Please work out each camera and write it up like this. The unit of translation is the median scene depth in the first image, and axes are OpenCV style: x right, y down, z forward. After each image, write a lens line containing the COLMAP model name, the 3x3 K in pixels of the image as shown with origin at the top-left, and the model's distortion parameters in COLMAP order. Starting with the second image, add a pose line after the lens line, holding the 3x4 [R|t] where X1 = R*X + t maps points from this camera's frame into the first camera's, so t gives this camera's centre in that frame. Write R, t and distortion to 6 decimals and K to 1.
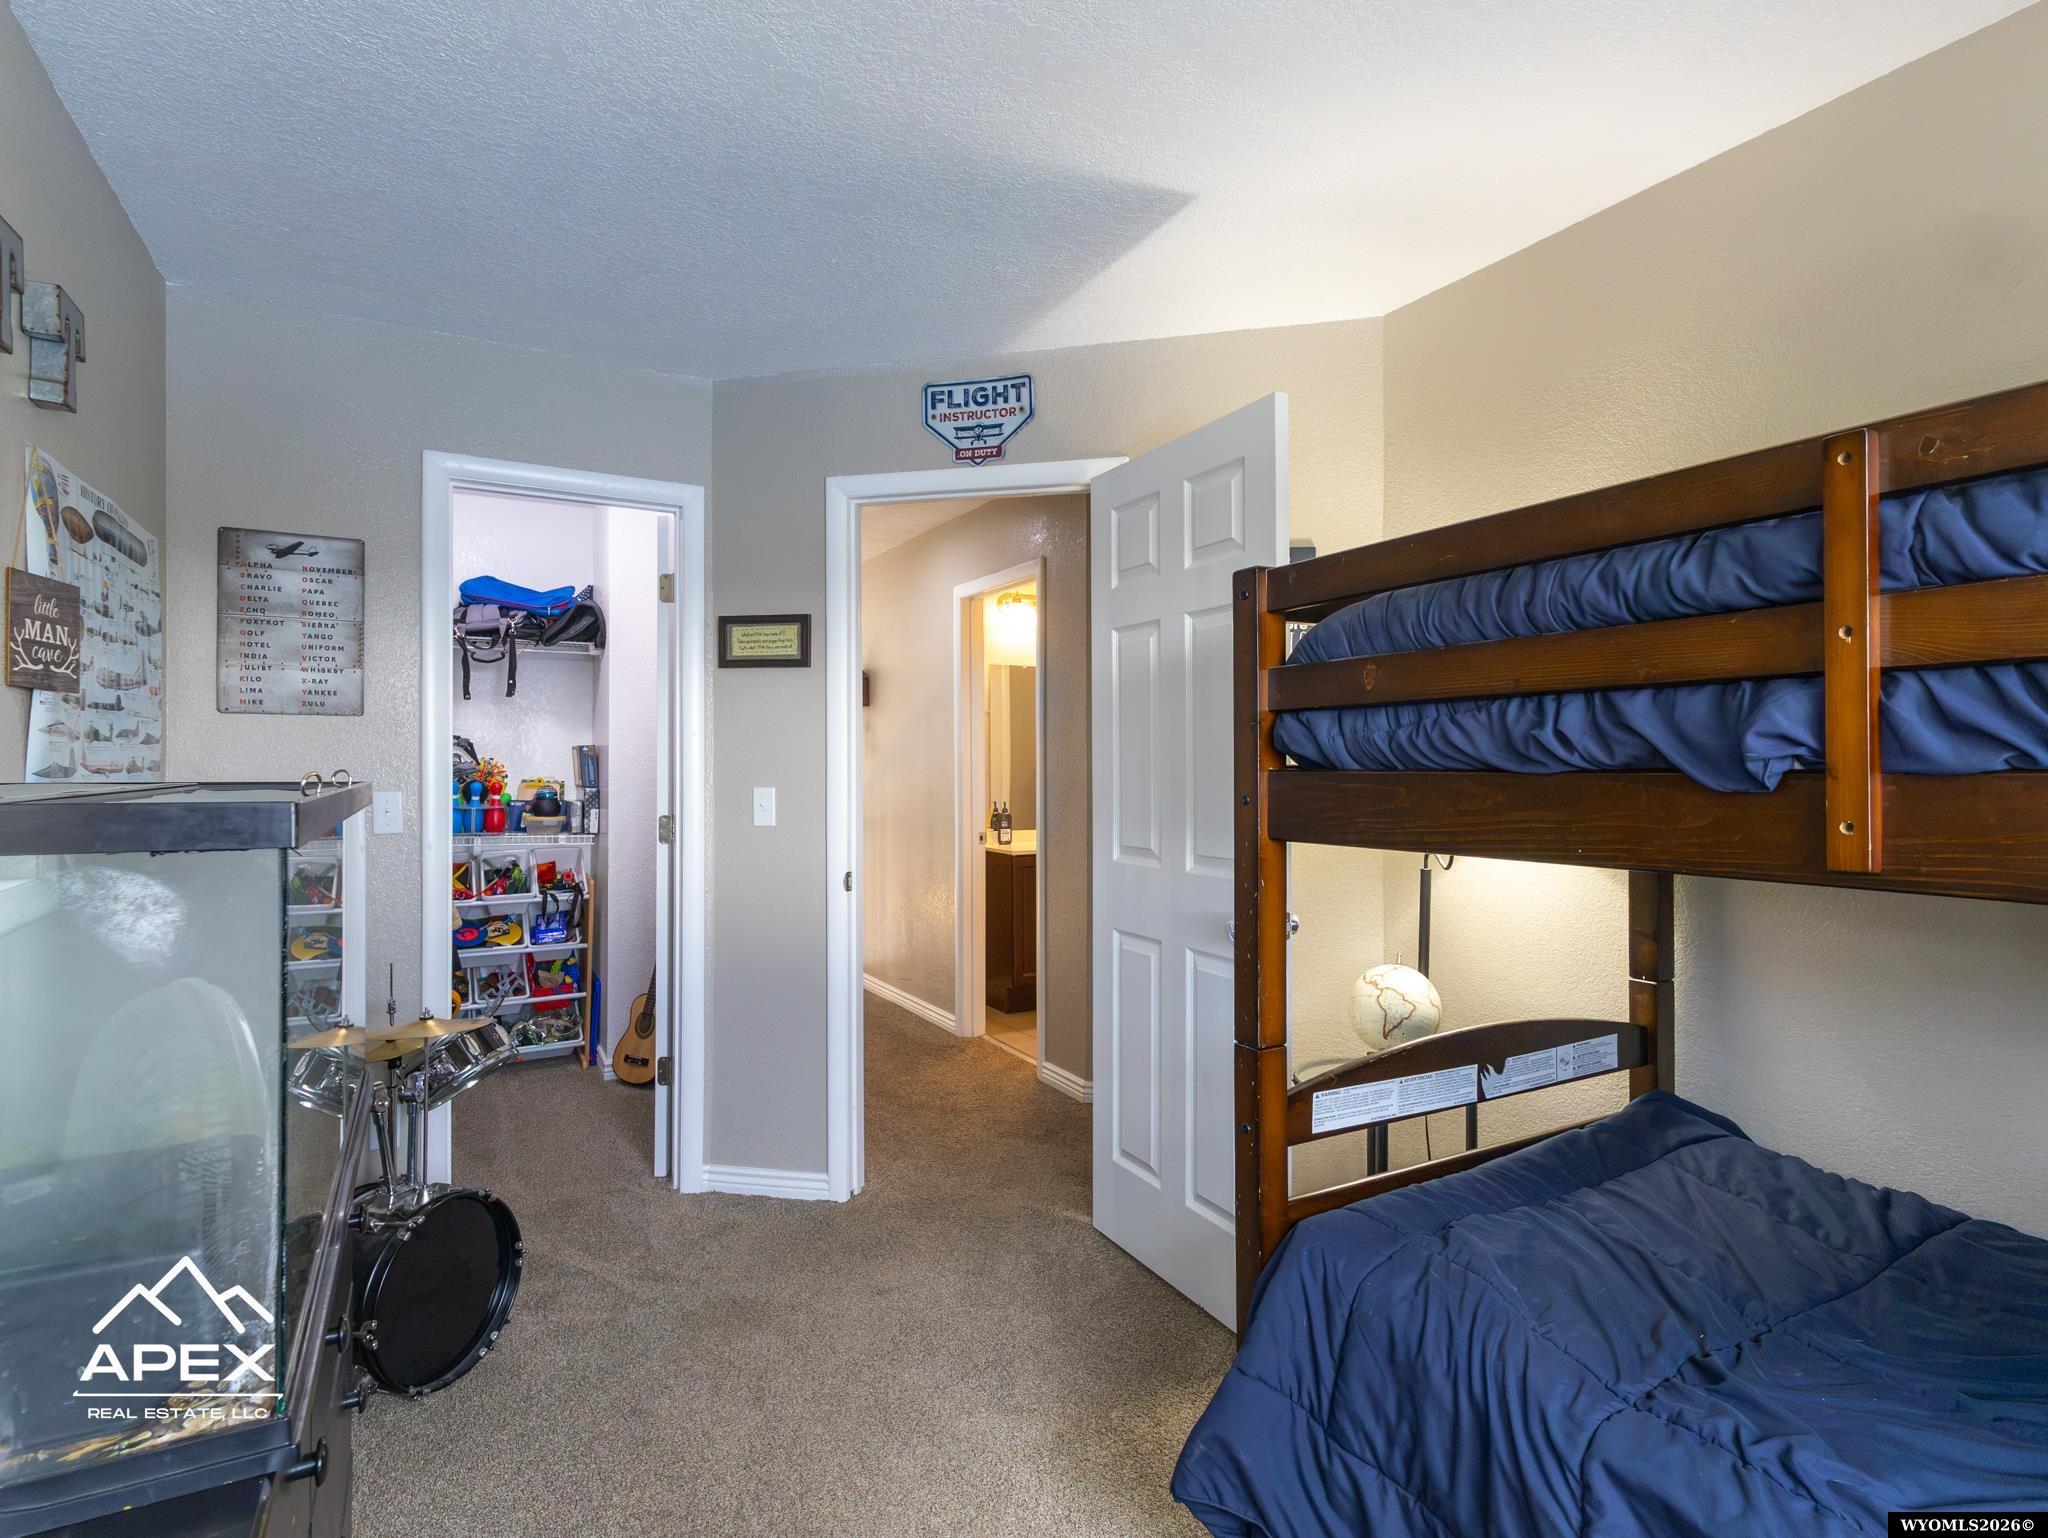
lens RADIAL K [[1069.3, 0, 1025.7], [0, 1069.3, 765.2], [0, 0, 1]] dist [0.005943, 0.004858]
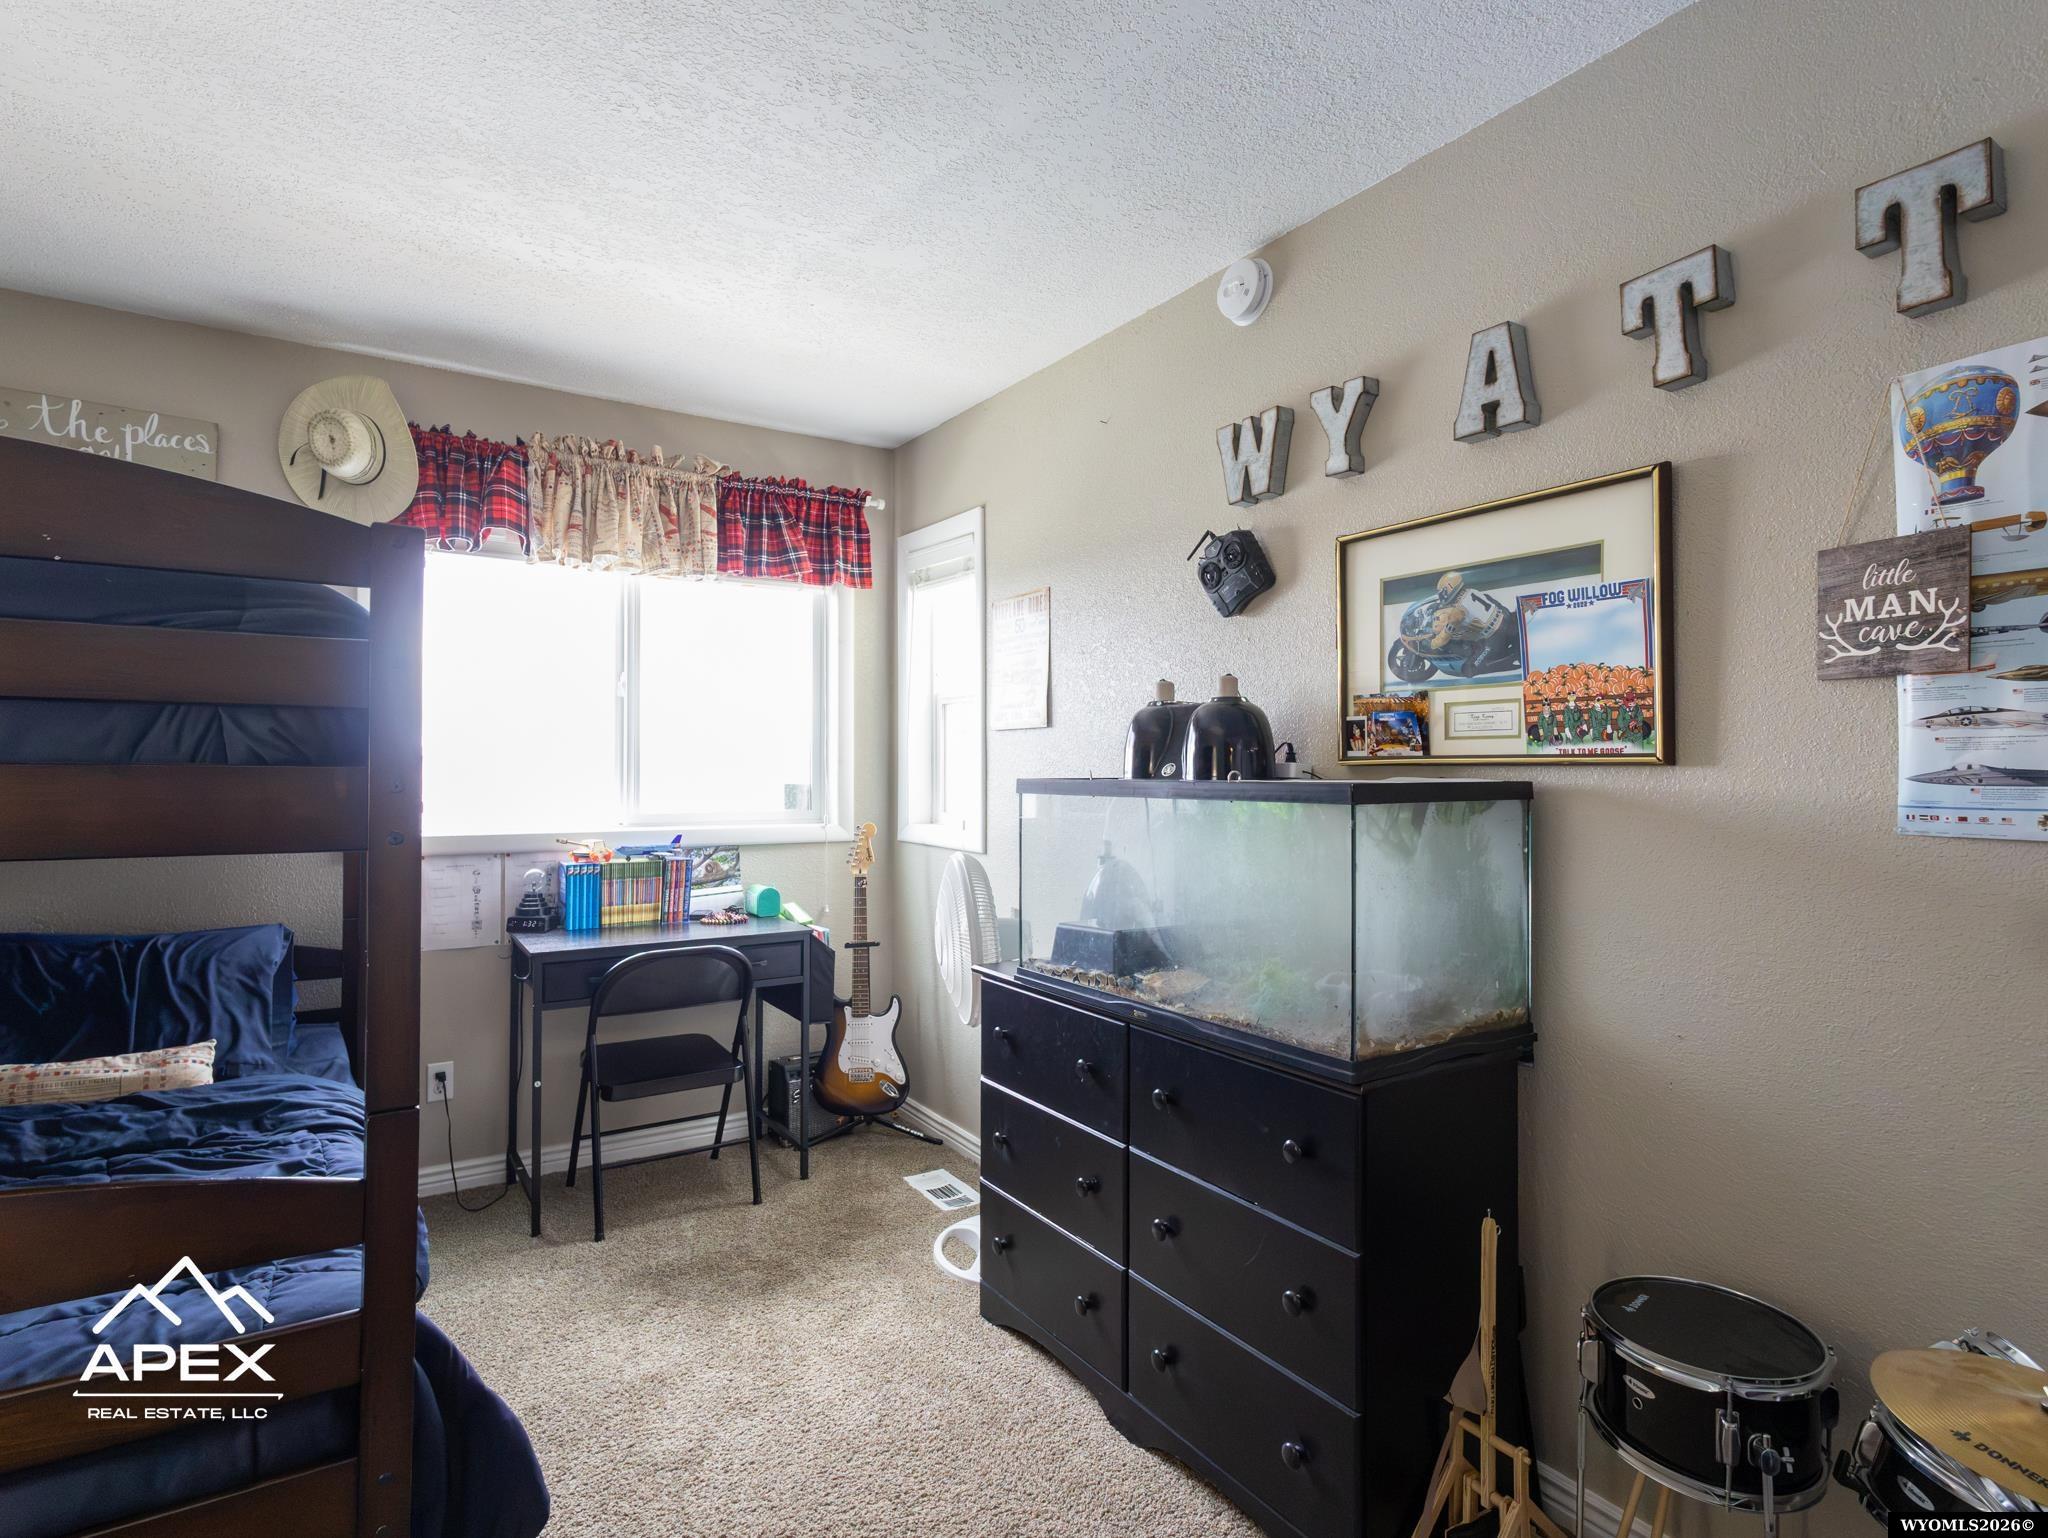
lens RADIAL K [[1069.3, 0, 1022.6], [0, 1069.3, 764.2], [0, 0, 1]] dist [0.005943, 0.004858]
pose [[-0.997362, 0.001347, -0.072578, -0.196798], [0.001830, 0.999977, -0.006580, 0.001331], [0.072567, -0.006695, -0.997341, 1.796299]]
